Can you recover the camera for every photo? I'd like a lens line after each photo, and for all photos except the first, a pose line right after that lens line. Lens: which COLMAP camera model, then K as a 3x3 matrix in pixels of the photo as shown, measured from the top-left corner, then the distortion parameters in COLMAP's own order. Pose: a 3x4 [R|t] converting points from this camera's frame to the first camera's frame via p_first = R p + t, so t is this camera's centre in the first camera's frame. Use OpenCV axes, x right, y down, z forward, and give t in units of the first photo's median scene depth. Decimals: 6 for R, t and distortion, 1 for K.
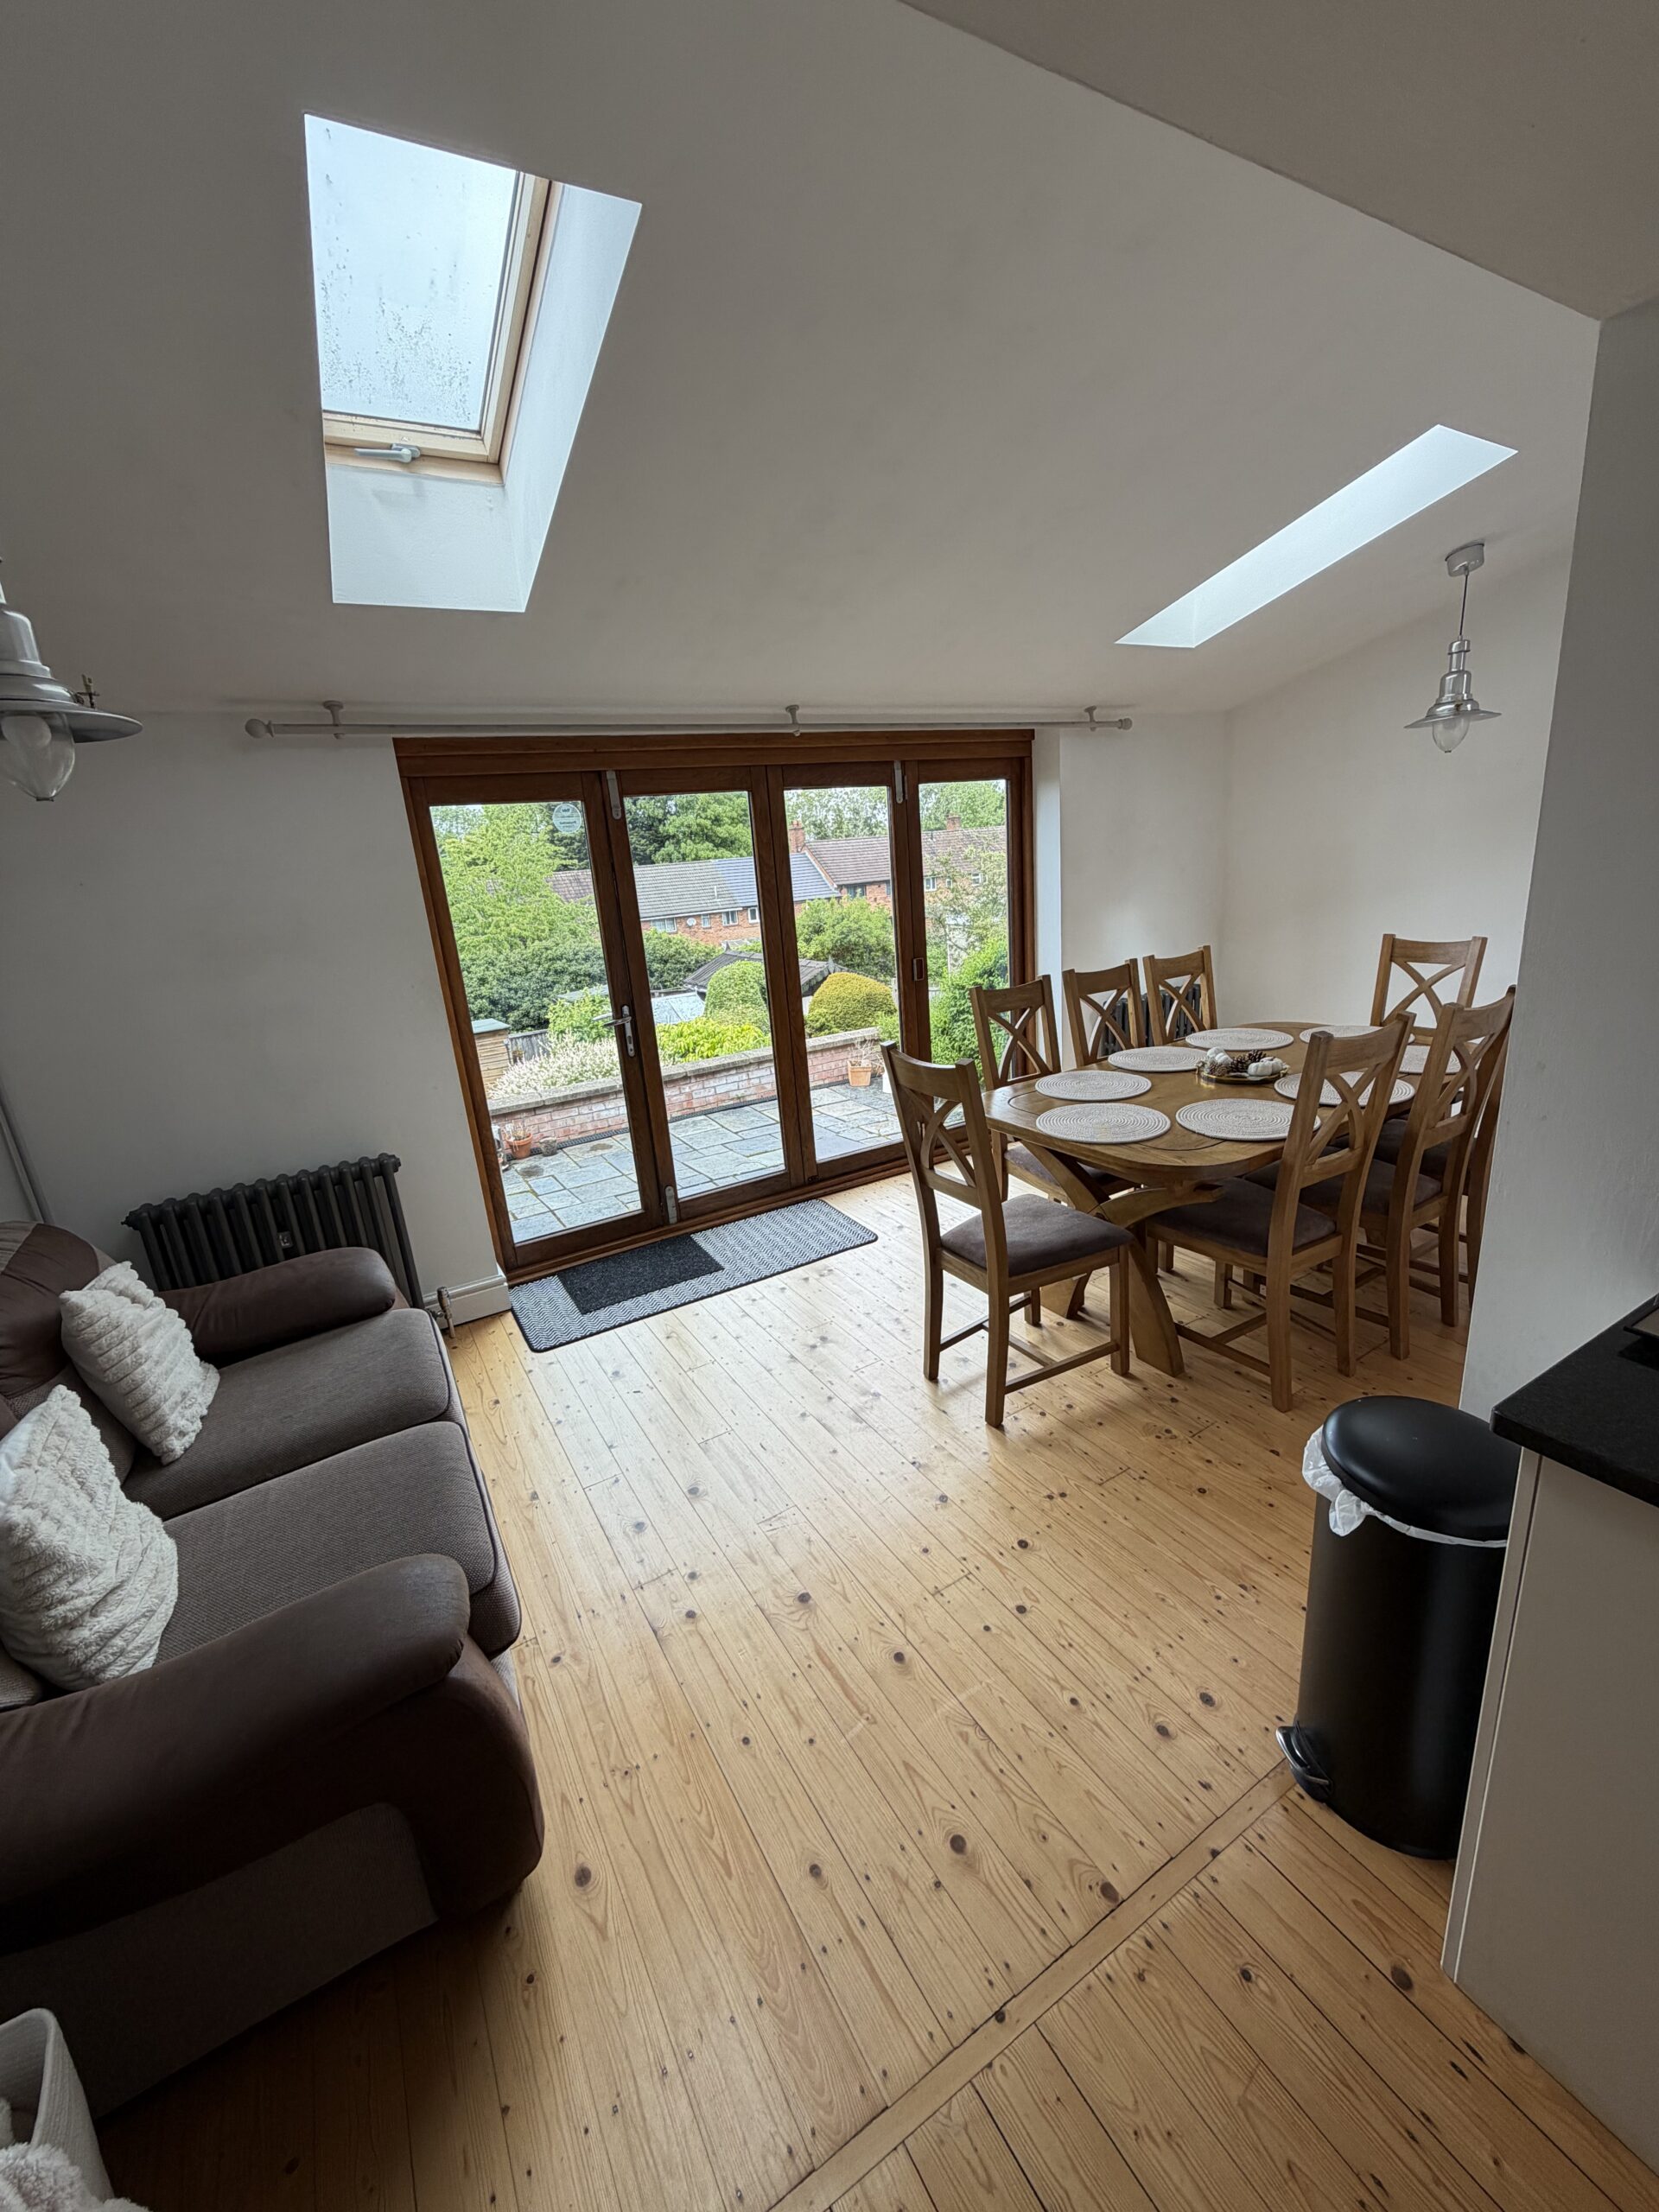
lens RADIAL K [[873.9, 0, 825.0], [0, 873.9, 1100.6], [0, 0, 1]] dist [0.002341, 0.000122]
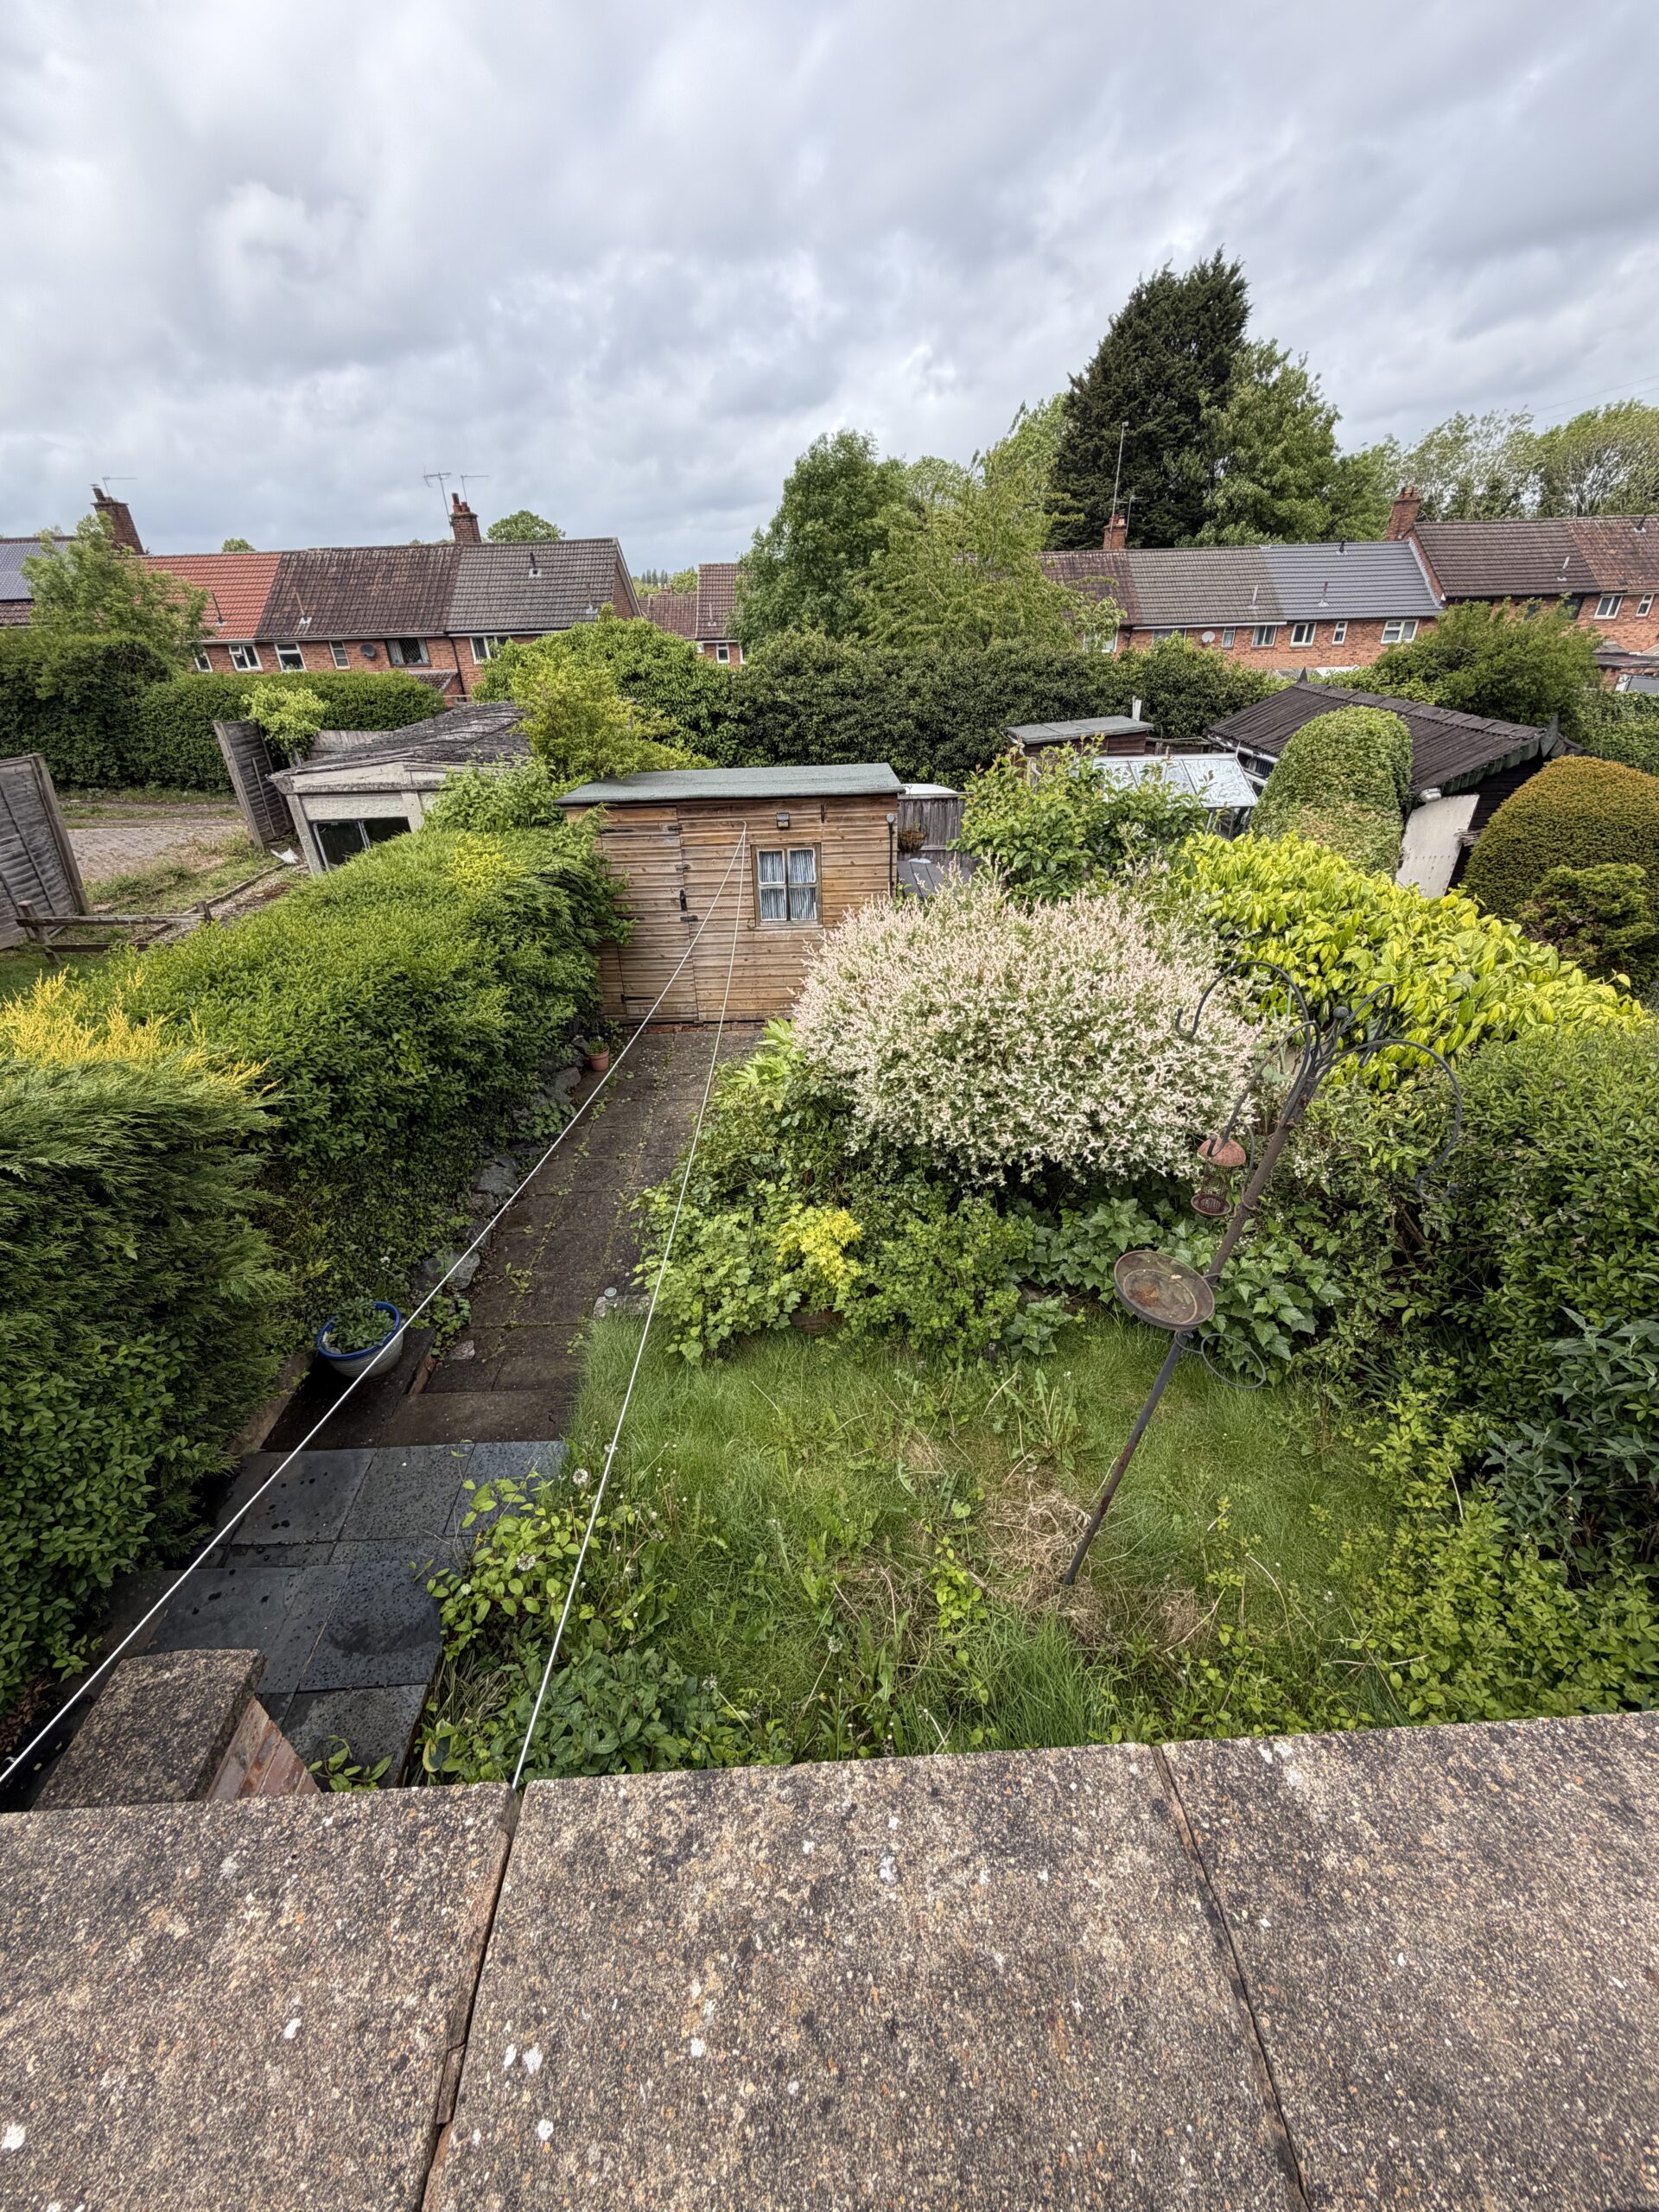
lens RADIAL K [[873.9, 0, 825.0], [0, 873.9, 1100.6], [0, 0, 1]] dist [0.002341, 0.000122]
pose [[0.874337, 0.292901, -0.386969, -0.106917], [-0.170912, 0.932098, 0.319348, -0.054786], [0.454230, -0.213080, 0.865027, 0.369880]]
